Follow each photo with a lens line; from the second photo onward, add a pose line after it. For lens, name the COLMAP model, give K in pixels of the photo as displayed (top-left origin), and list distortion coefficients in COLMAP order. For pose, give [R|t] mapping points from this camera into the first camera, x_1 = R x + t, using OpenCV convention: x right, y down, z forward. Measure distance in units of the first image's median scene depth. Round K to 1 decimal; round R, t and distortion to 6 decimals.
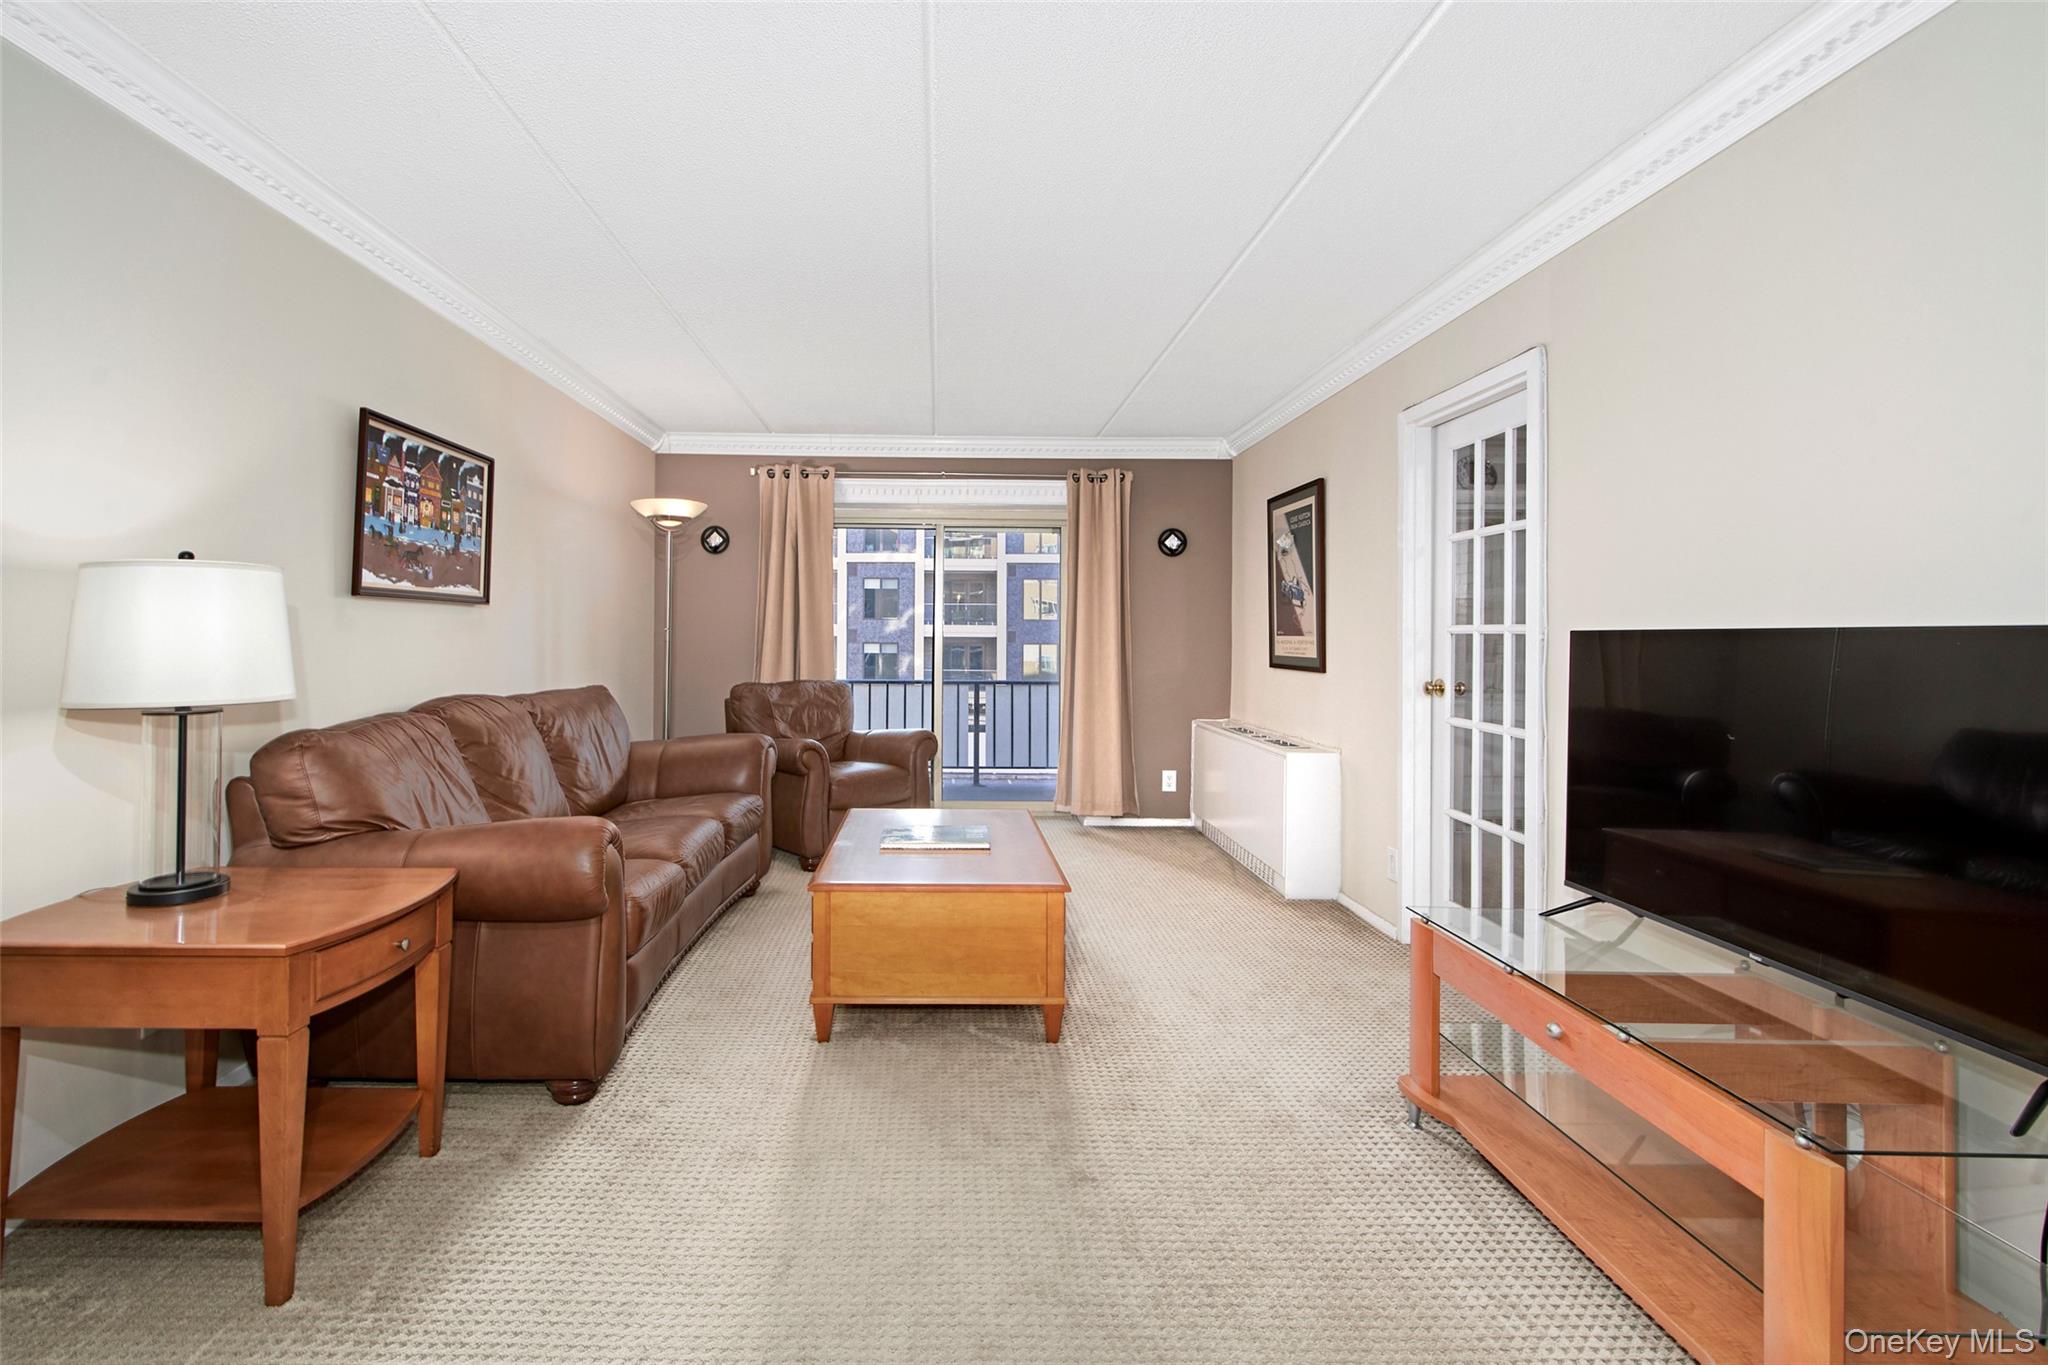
lens RADIAL K [[945.3, 0, 931.8], [0, 945.3, 623.3], [0, 0, 1]] dist [-0.000568, -0.000788]
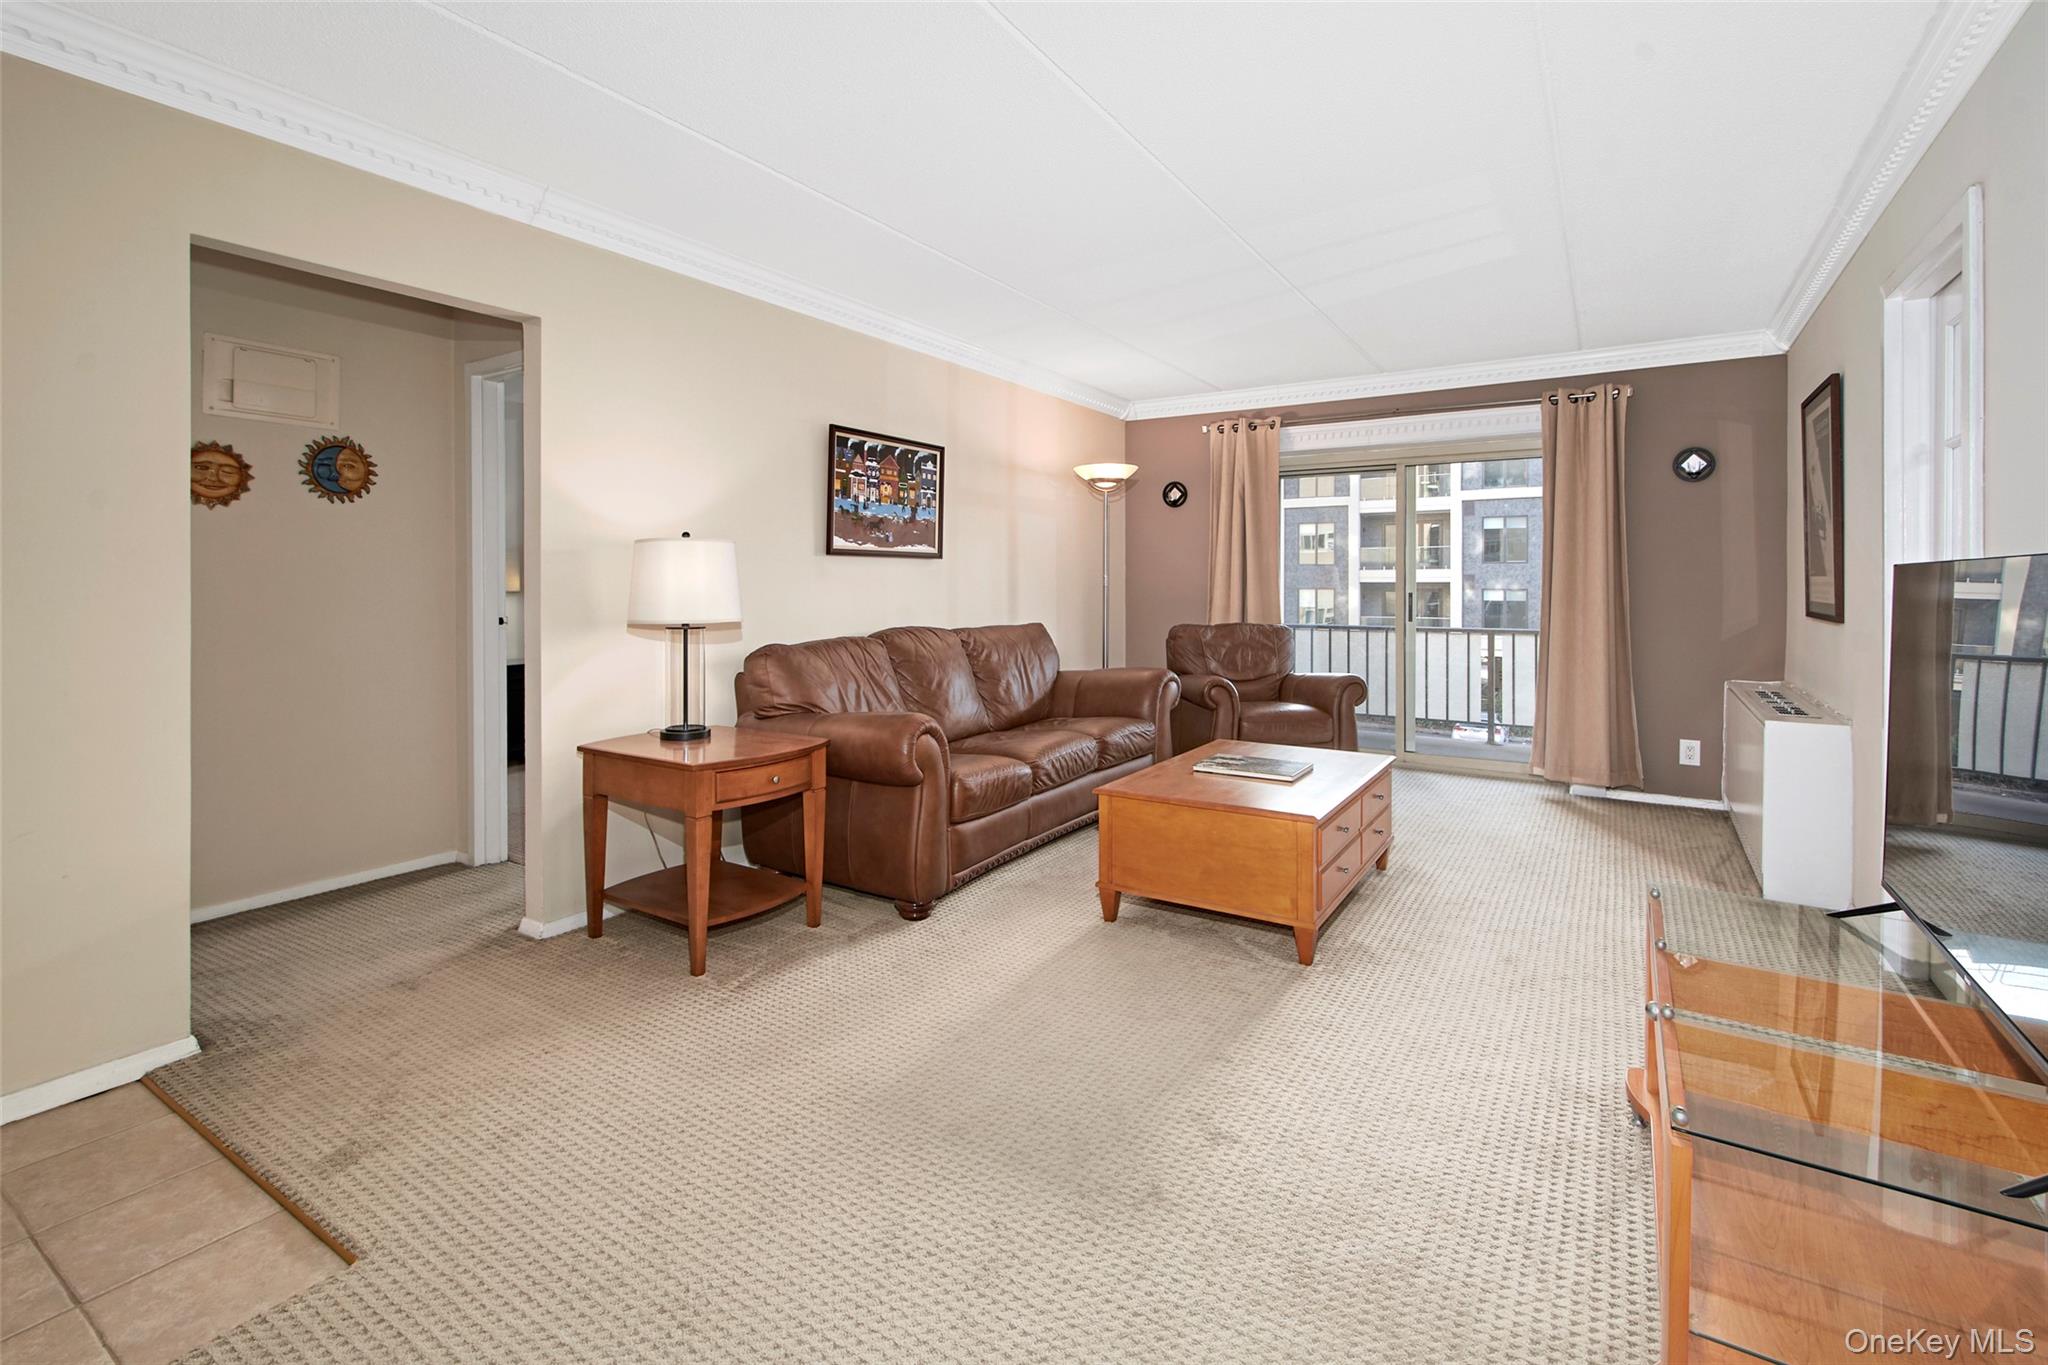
lens RADIAL K [[927.4, 0, 972.2], [0, 927.4, 582.3], [0, 0, 1]] dist [-0.000029, -0.000207]
pose [[0.827179, -0.006997, -0.561895, 0.317608], [0.013730, 0.999876, 0.007761, 0.003814], [0.561771, -0.014134, 0.827172, -0.044274]]
